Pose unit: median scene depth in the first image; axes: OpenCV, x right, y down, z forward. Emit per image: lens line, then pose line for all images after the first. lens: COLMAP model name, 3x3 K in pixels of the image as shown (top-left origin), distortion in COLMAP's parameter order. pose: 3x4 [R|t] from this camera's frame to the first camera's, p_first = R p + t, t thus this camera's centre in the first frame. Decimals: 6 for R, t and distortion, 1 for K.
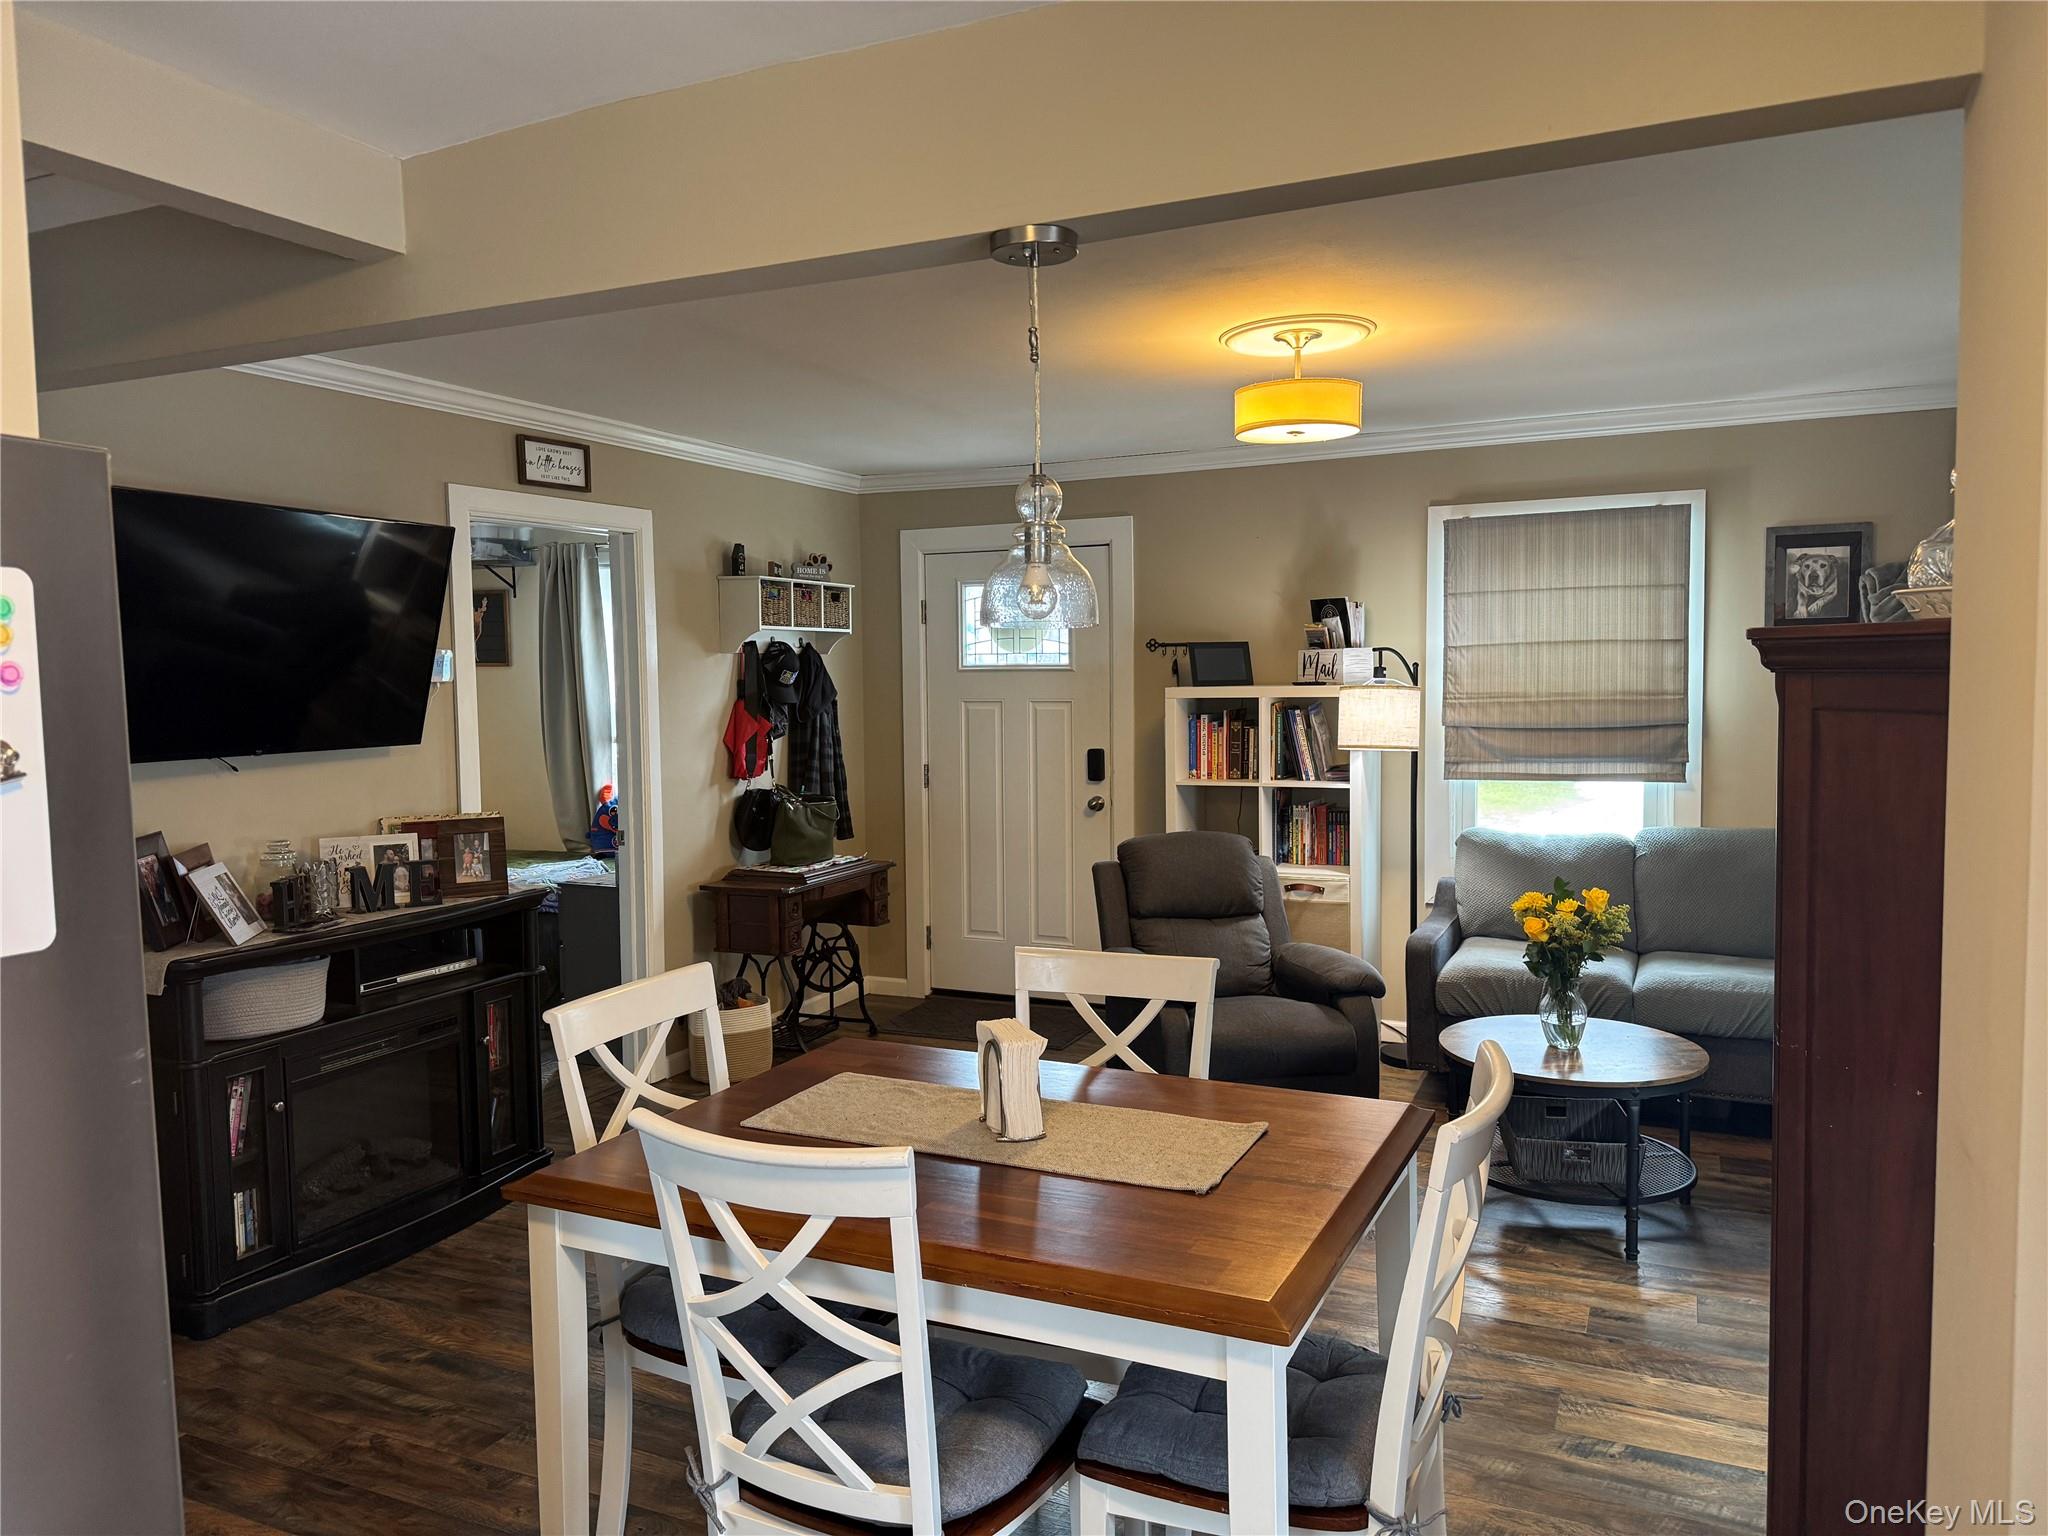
lens RADIAL K [[1429.3, 0, 1025.9], [0, 1429.3, 782.5], [0, 0, 1]] dist [0.090491, -0.115587]
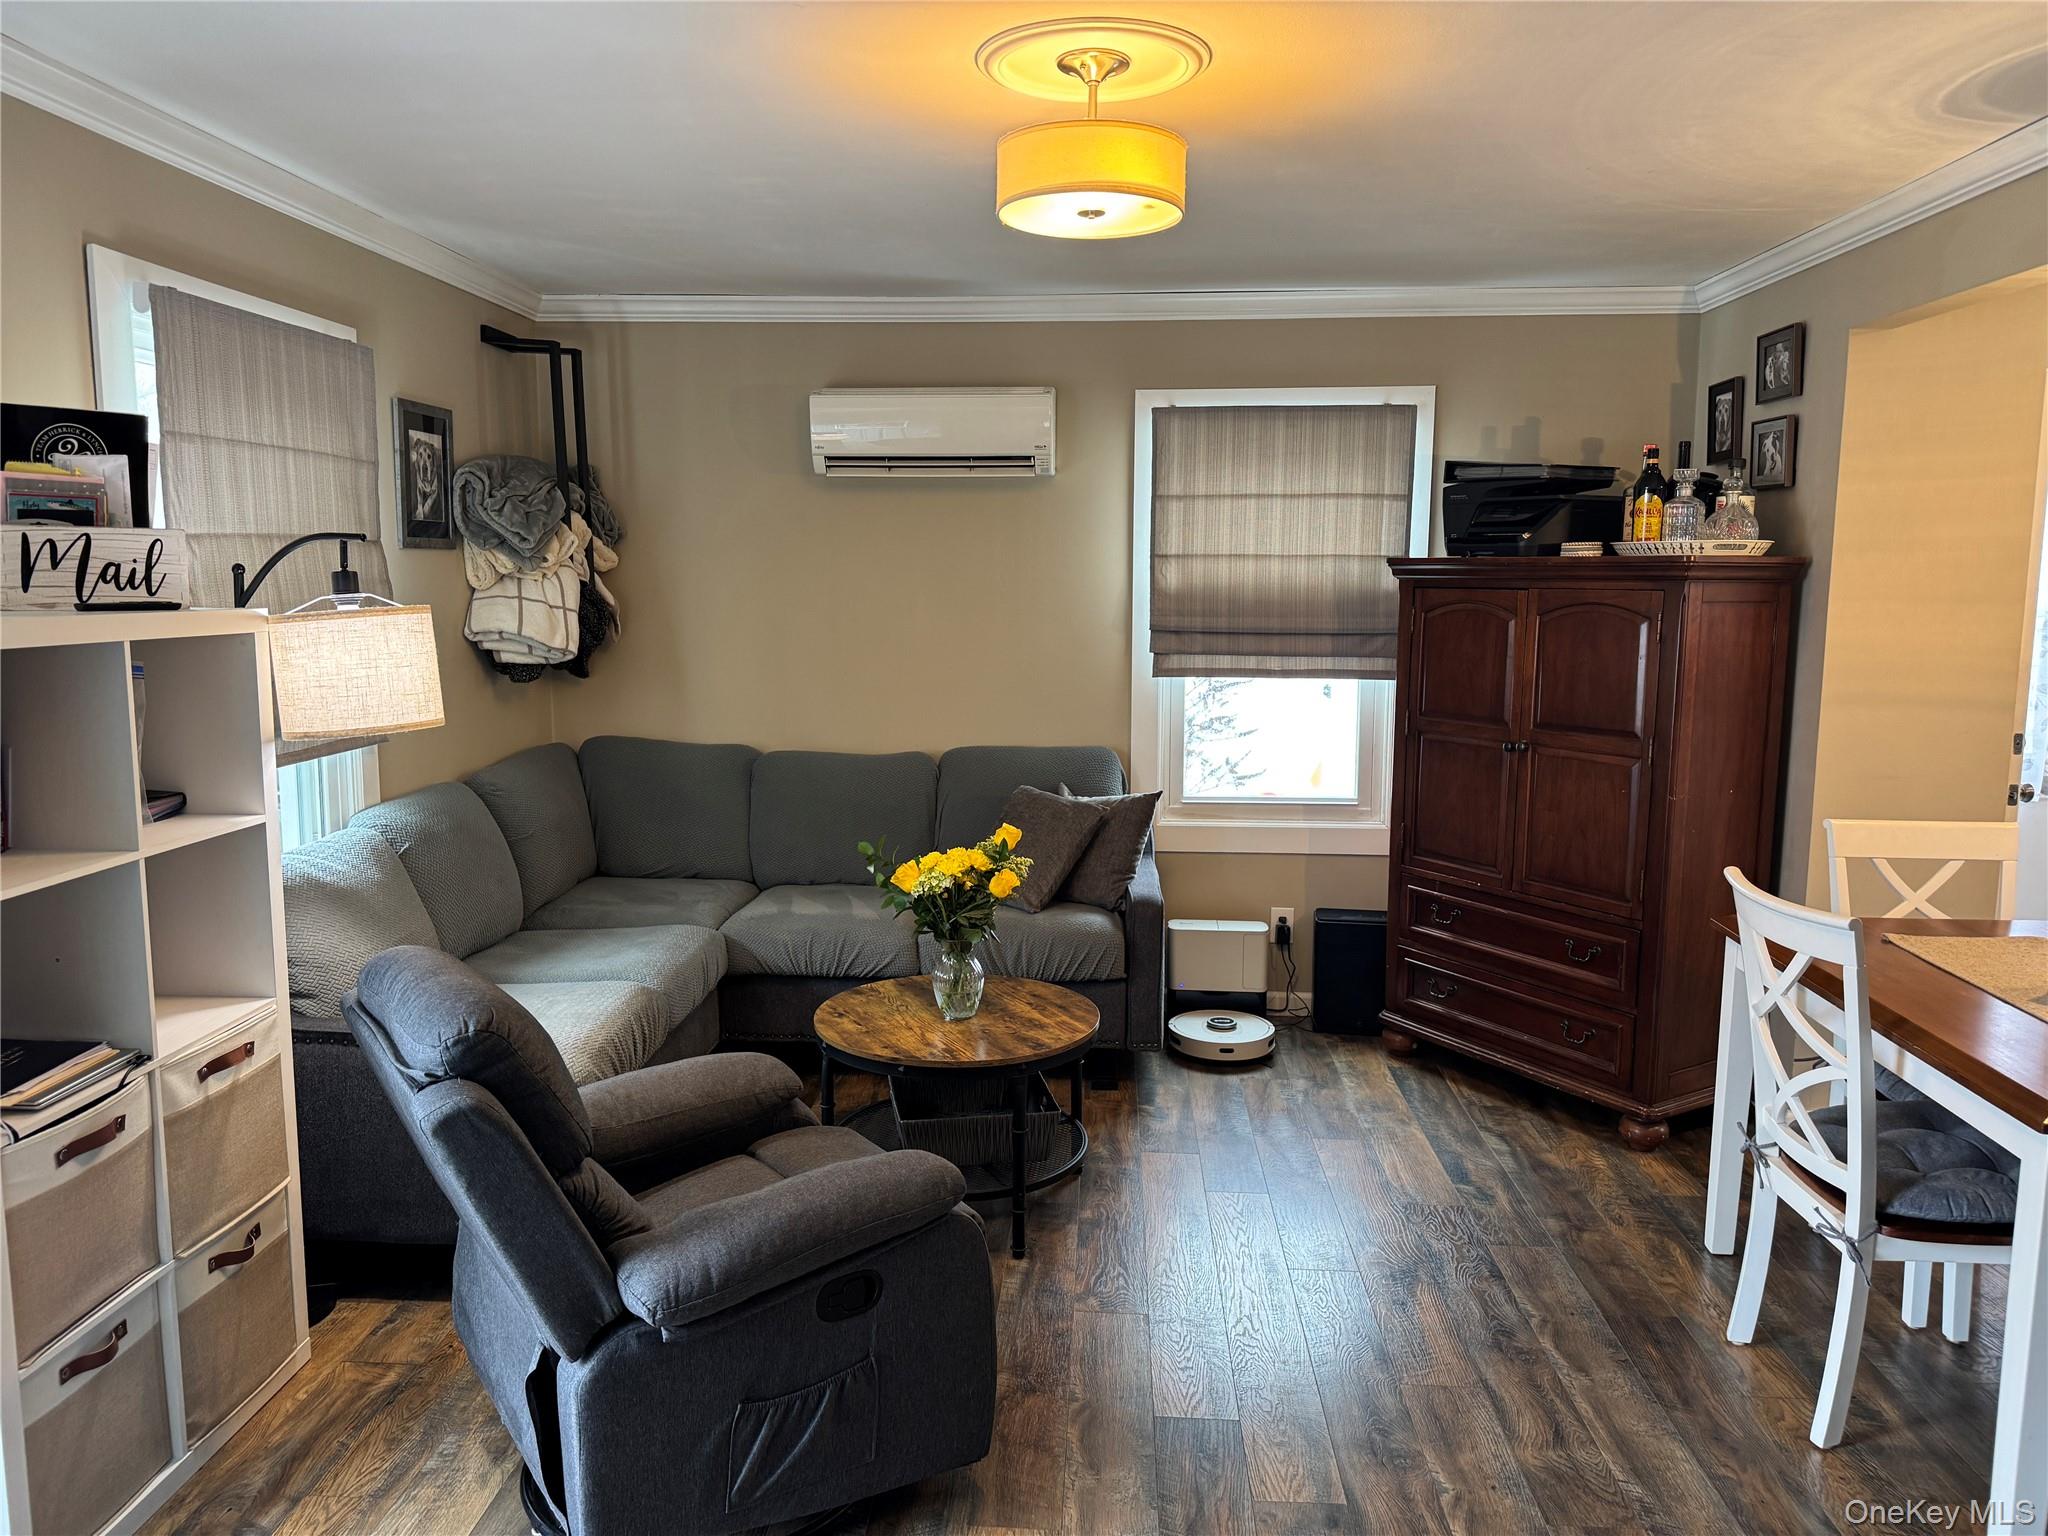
lens RADIAL K [[1429.3, 0, 1023.4], [0, 1429.3, 771.0], [0, 0, 1]] dist [0.090491, -0.115587]
pose [[-0.364520, -0.112517, 0.924373, -0.416351], [0.071435, 0.986369, 0.148233, -0.088472], [-0.928452, 0.120066, -0.351514, 1.222265]]
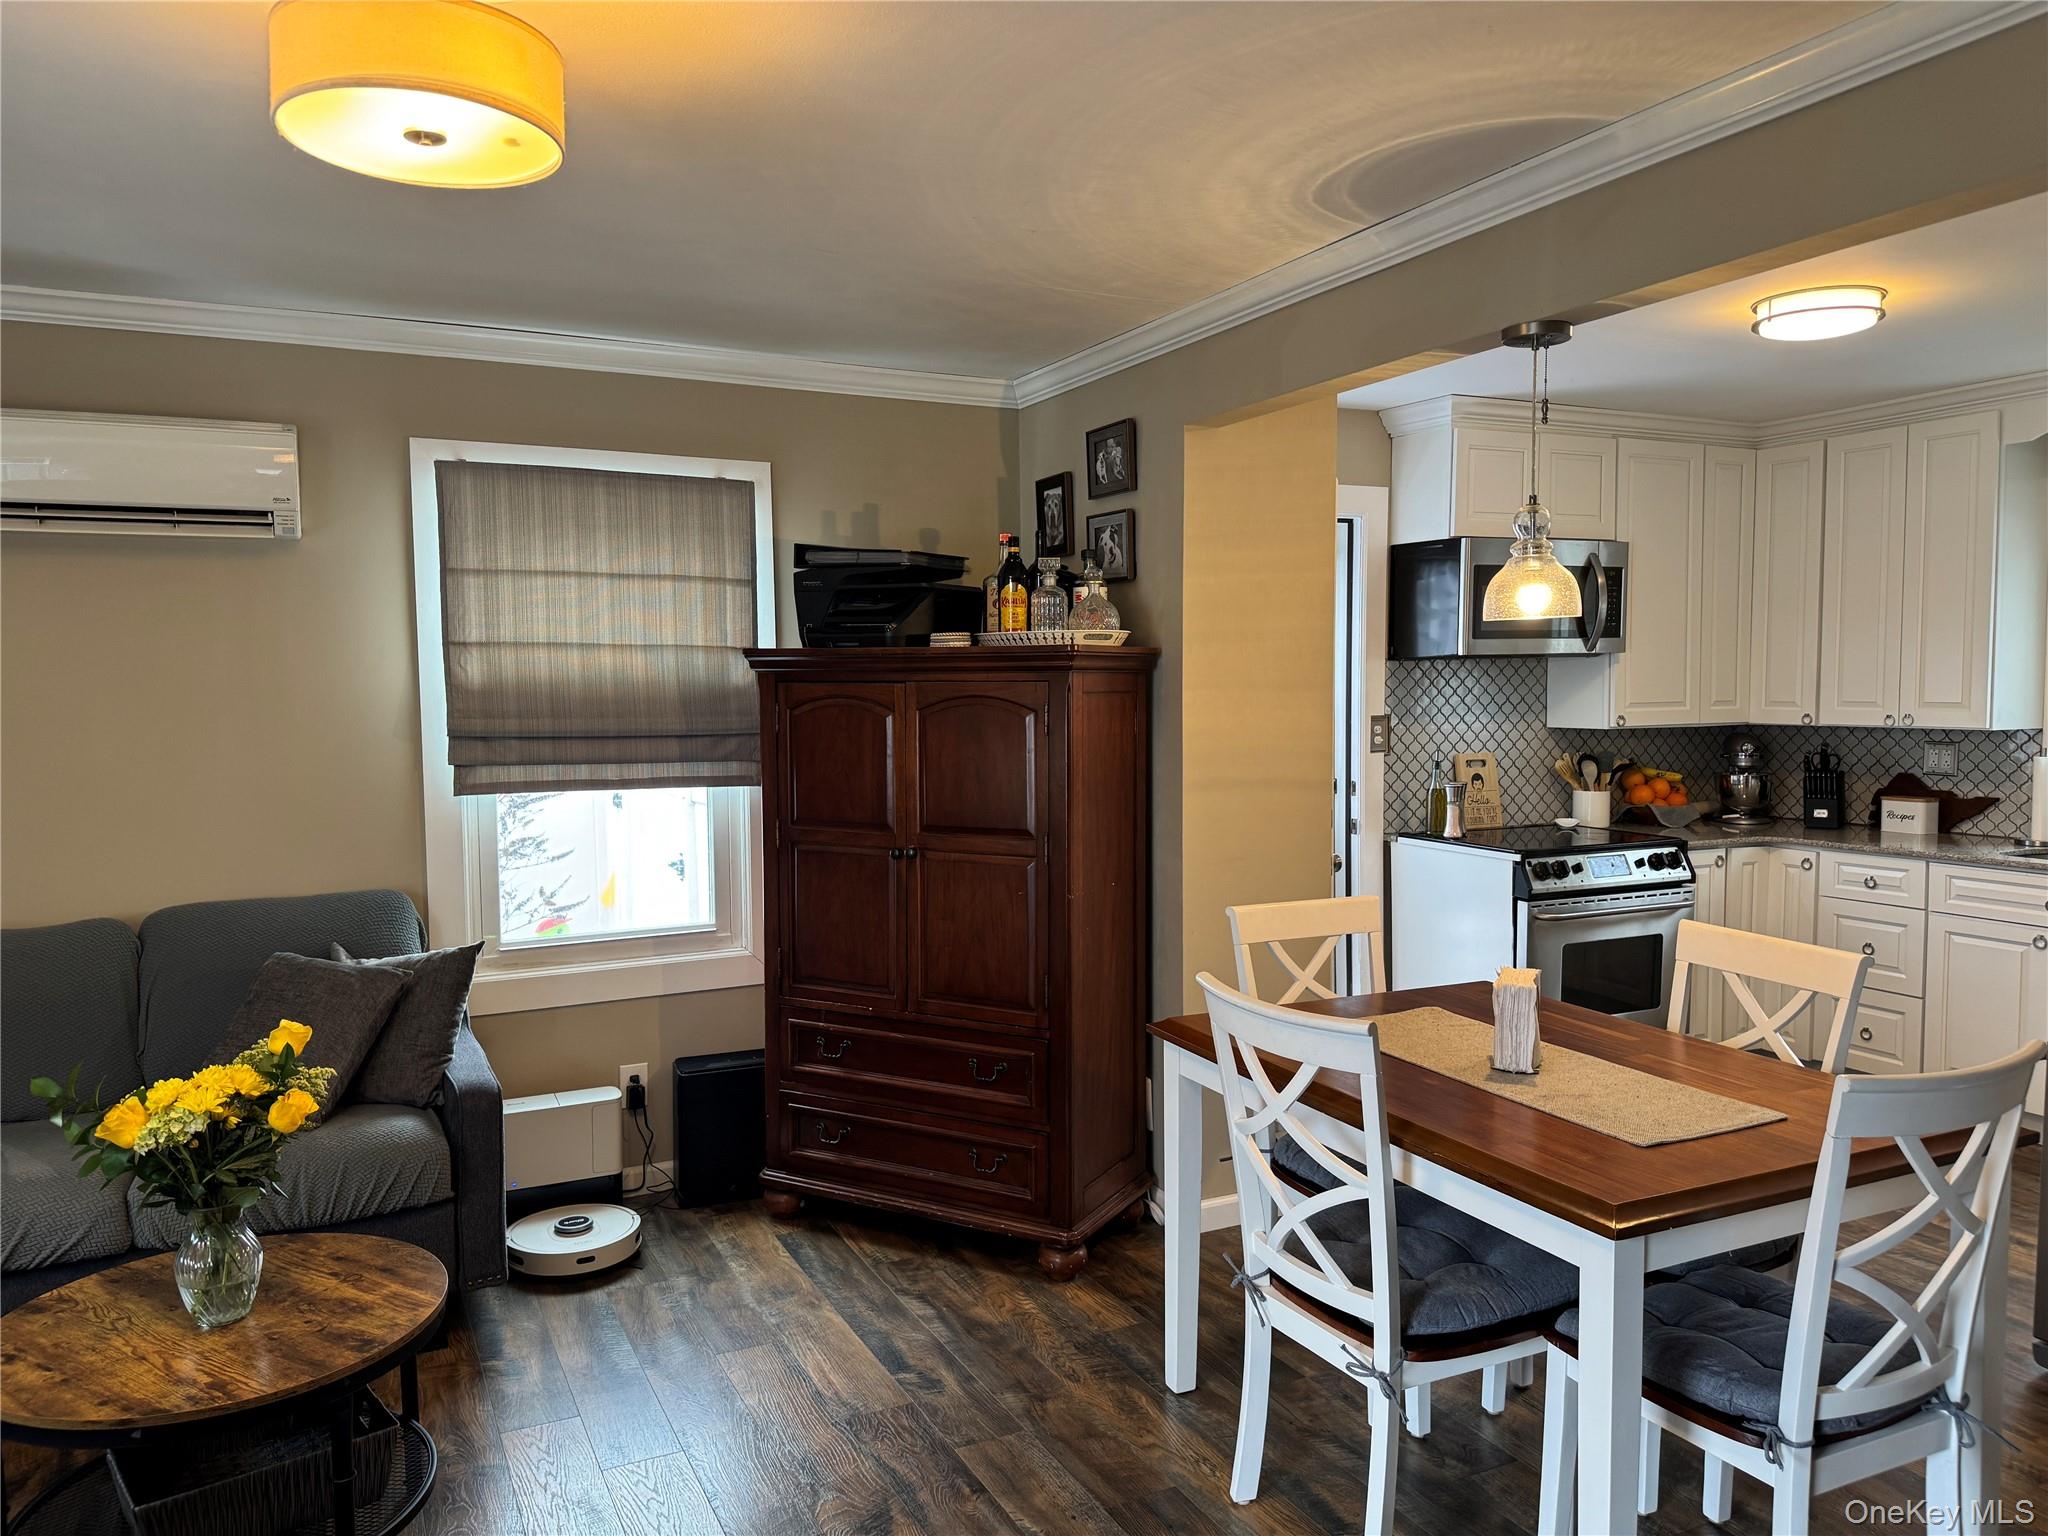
lens RADIAL K [[1429.3, 0, 1018.1], [0, 1429.3, 770.1], [0, 0, 1]] dist [0.090491, -0.115587]
pose [[-0.779832, -0.020006, 0.625669, -0.234880], [0.064893, 0.991521, 0.112586, -0.081326], [-0.622616, 0.128399, -0.771922, 1.196492]]
